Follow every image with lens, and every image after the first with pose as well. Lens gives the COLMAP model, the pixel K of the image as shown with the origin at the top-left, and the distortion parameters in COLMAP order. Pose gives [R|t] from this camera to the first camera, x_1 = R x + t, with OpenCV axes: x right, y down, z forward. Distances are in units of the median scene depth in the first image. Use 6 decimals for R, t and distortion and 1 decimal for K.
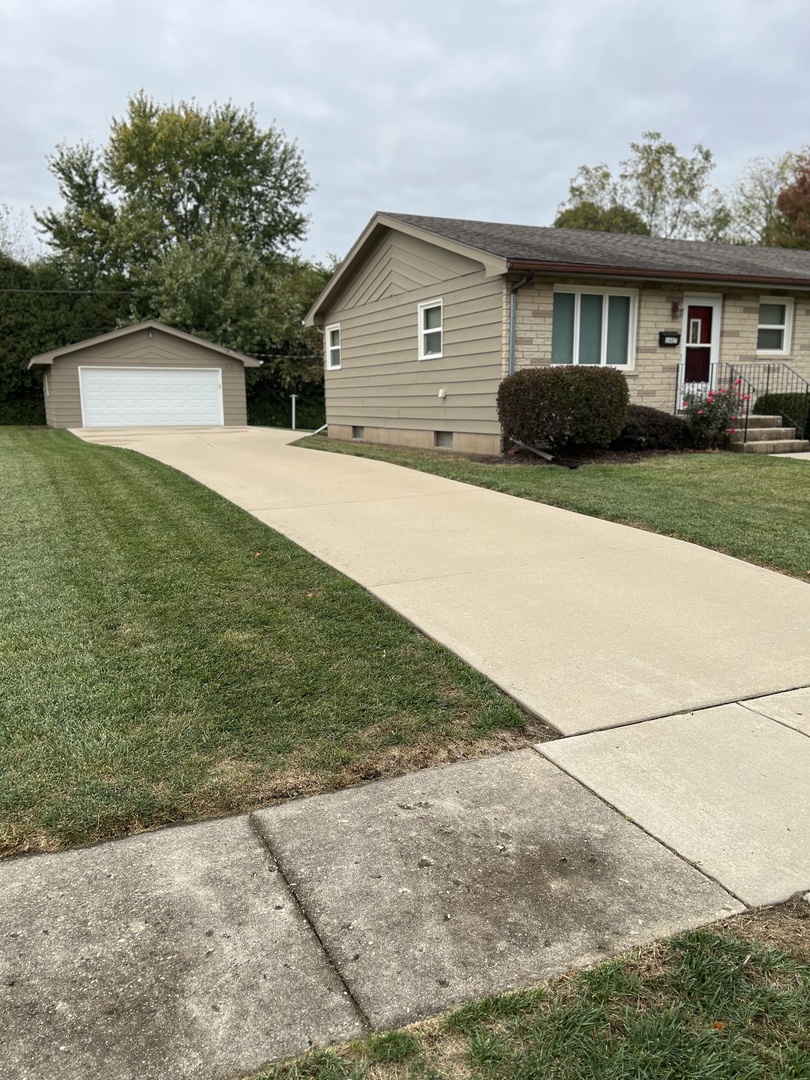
lens RADIAL K [[825.9, 0, 405.0], [0, 825.9, 540.0], [0, 0, 1]] dist [0.076685, -0.092991]
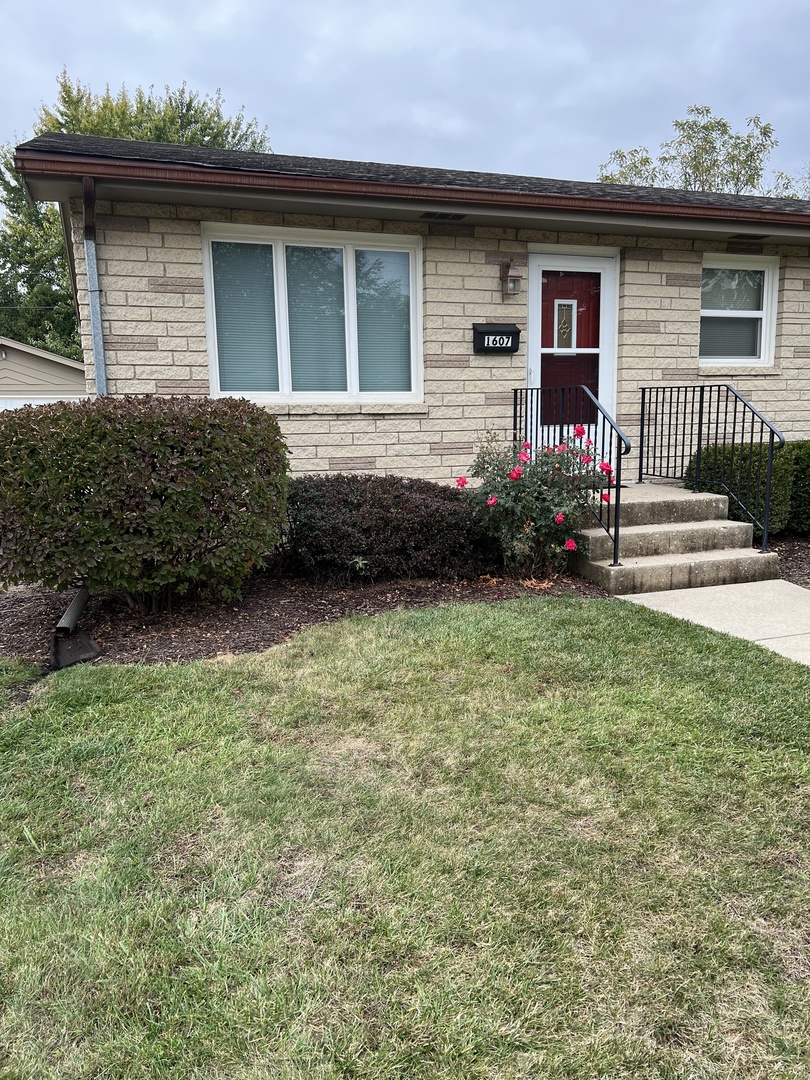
lens RADIAL K [[825.9, 0, 405.0], [0, 825.9, 540.0], [0, 0, 1]] dist [0.076685, -0.092991]
pose [[0.994846, 0.004856, -0.101284, 0.293161], [-0.007159, 0.999724, -0.022378, -0.102866], [0.101147, 0.022987, 0.994606, 0.474402]]
